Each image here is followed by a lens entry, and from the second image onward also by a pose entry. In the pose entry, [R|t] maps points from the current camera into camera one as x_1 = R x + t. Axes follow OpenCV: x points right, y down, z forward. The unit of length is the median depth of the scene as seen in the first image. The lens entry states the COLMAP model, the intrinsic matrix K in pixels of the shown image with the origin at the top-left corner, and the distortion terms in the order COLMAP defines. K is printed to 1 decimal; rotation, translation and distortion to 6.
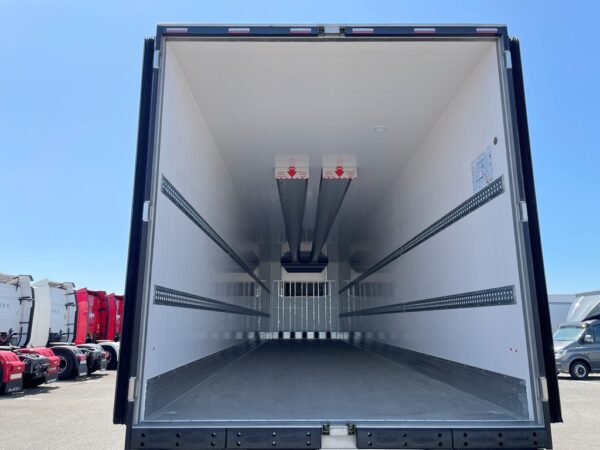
lens RADIAL K [[451.9, 0, 300.0], [0, 451.9, 225.0], [0, 0, 1]] dist [0.037199, -0.007533]
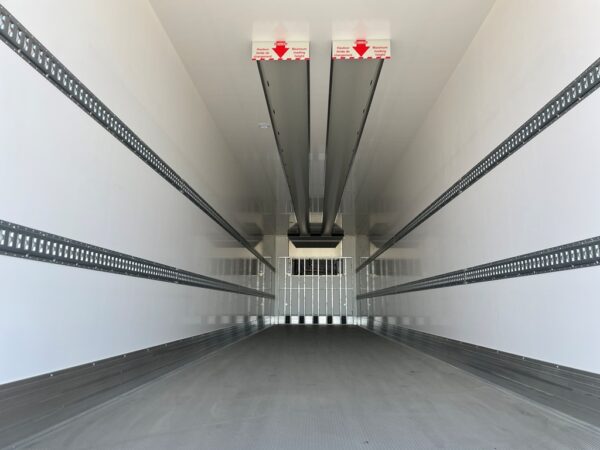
lens RADIAL K [[443.0, 0, 300.2], [0, 443.0, 234.0], [0, 0, 1]] dist [0.068145, -0.001210]
pose [[0.999318, -0.002384, -0.036845, 0.012237], [0.004117, 0.998885, 0.047038, 0.041362], [0.036691, -0.047158, 0.998213, 0.169226]]
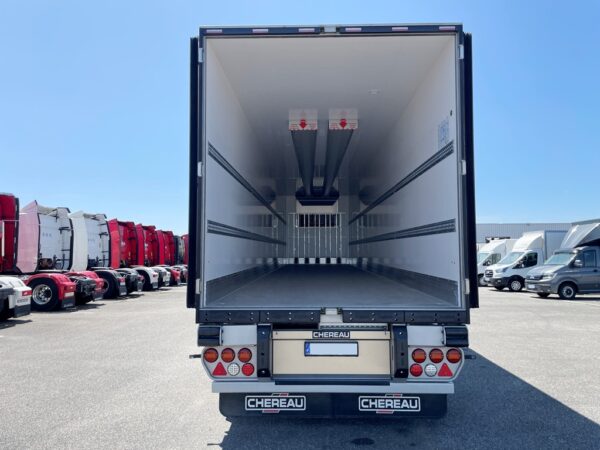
lens RADIAL K [[451.9, 0, 300.0], [0, 451.9, 225.0], [0, 0, 1]] dist [0.037199, -0.007533]
pose [[0.999381, -0.002973, -0.035060, 0.006339], [0.008284, 0.988293, 0.152342, -0.015309], [0.034196, -0.152538, 0.987706, -0.093851]]
